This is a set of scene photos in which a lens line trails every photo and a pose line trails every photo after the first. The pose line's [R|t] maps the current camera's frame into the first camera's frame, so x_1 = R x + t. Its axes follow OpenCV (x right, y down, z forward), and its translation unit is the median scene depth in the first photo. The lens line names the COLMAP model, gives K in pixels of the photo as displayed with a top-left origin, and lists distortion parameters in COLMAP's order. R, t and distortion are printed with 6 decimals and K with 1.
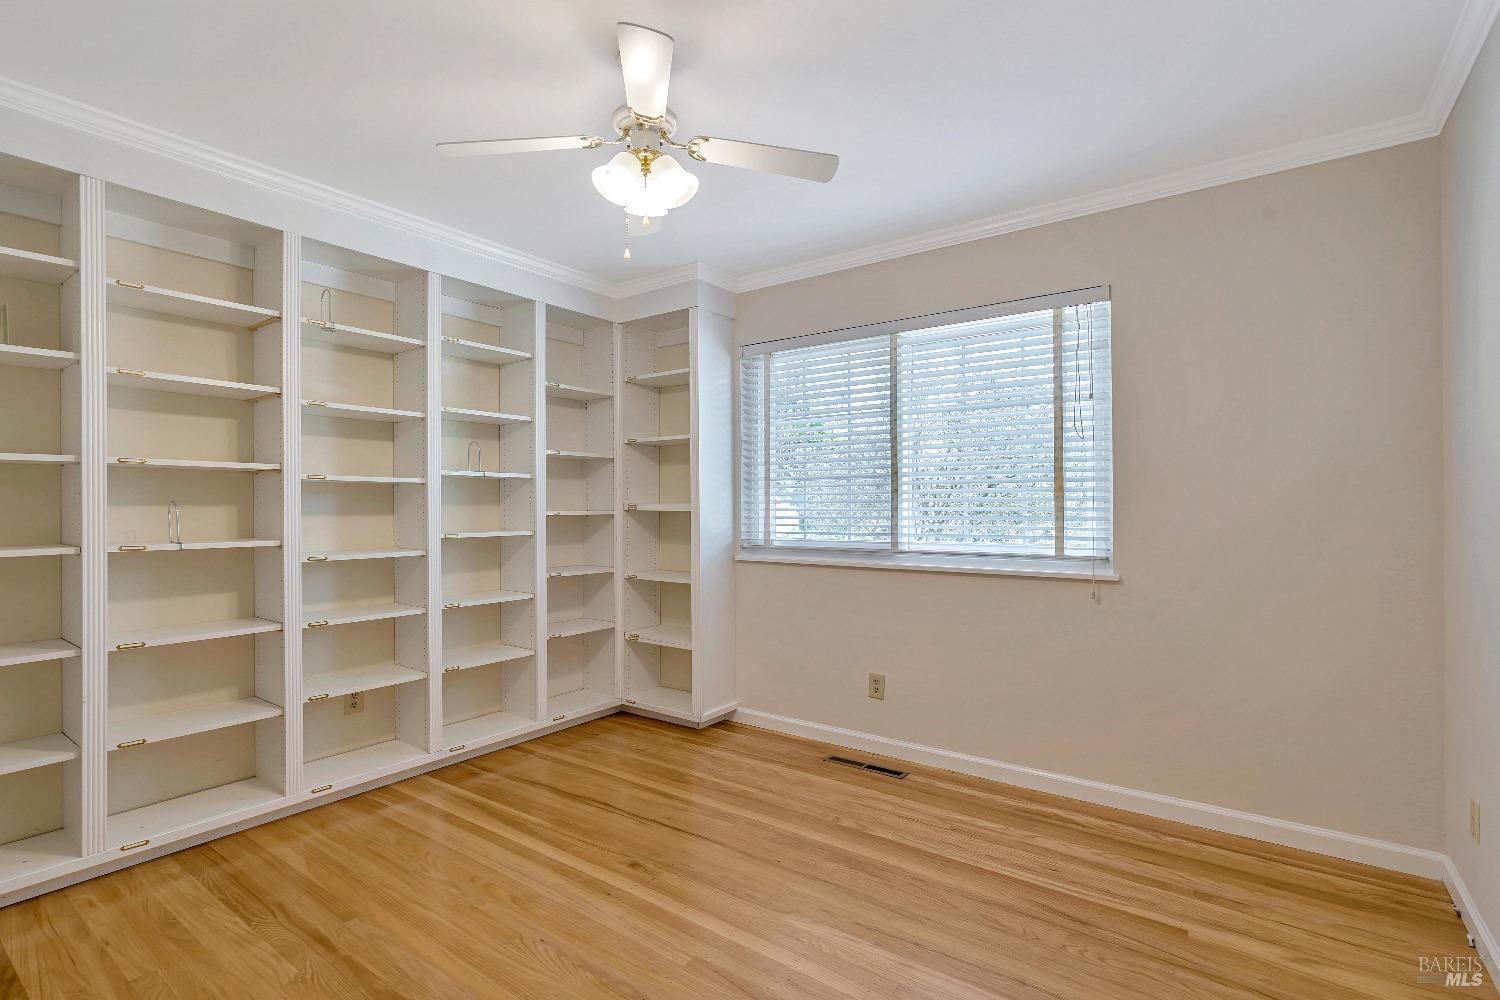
lens RADIAL K [[690.0, 0, 774.4], [0, 690.0, 500.2], [0, 0, 1]] dist [-0.001838, 0.000084]
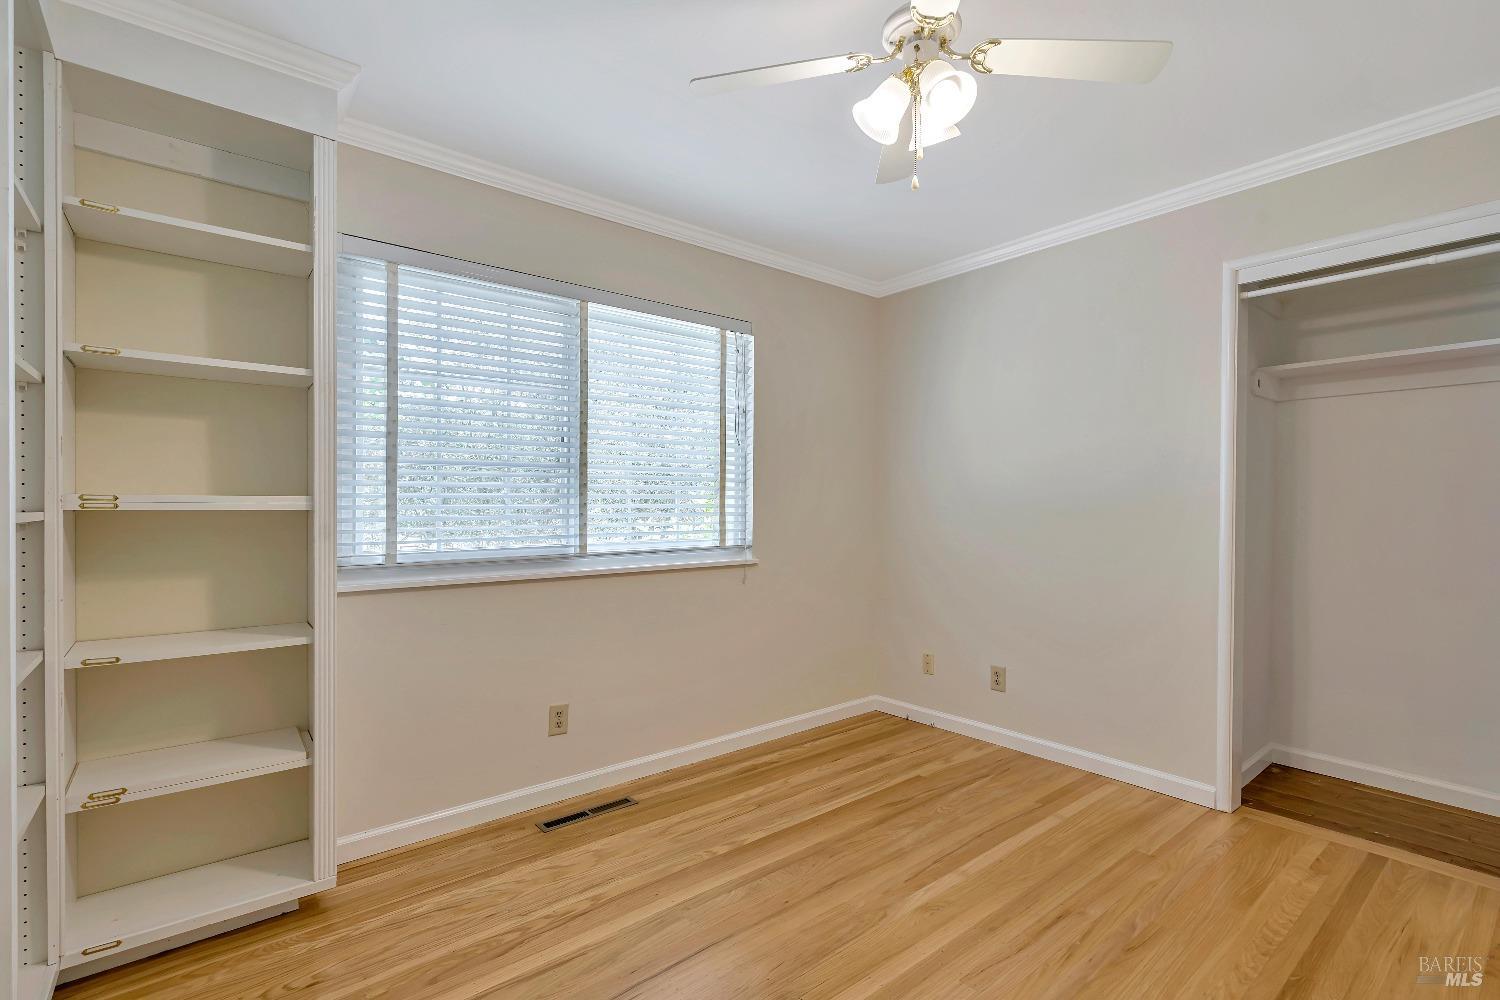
lens RADIAL K [[696.2, 0, 752.5], [0, 696.2, 506.9], [0, 0, 1]] dist [-0.002469, -0.000079]
pose [[0.266522, 0.000096, 0.963829, -0.673982], [-0.006551, 0.999977, 0.001712, 0.012484], [-0.963807, -0.006770, 0.266517, 0.629392]]
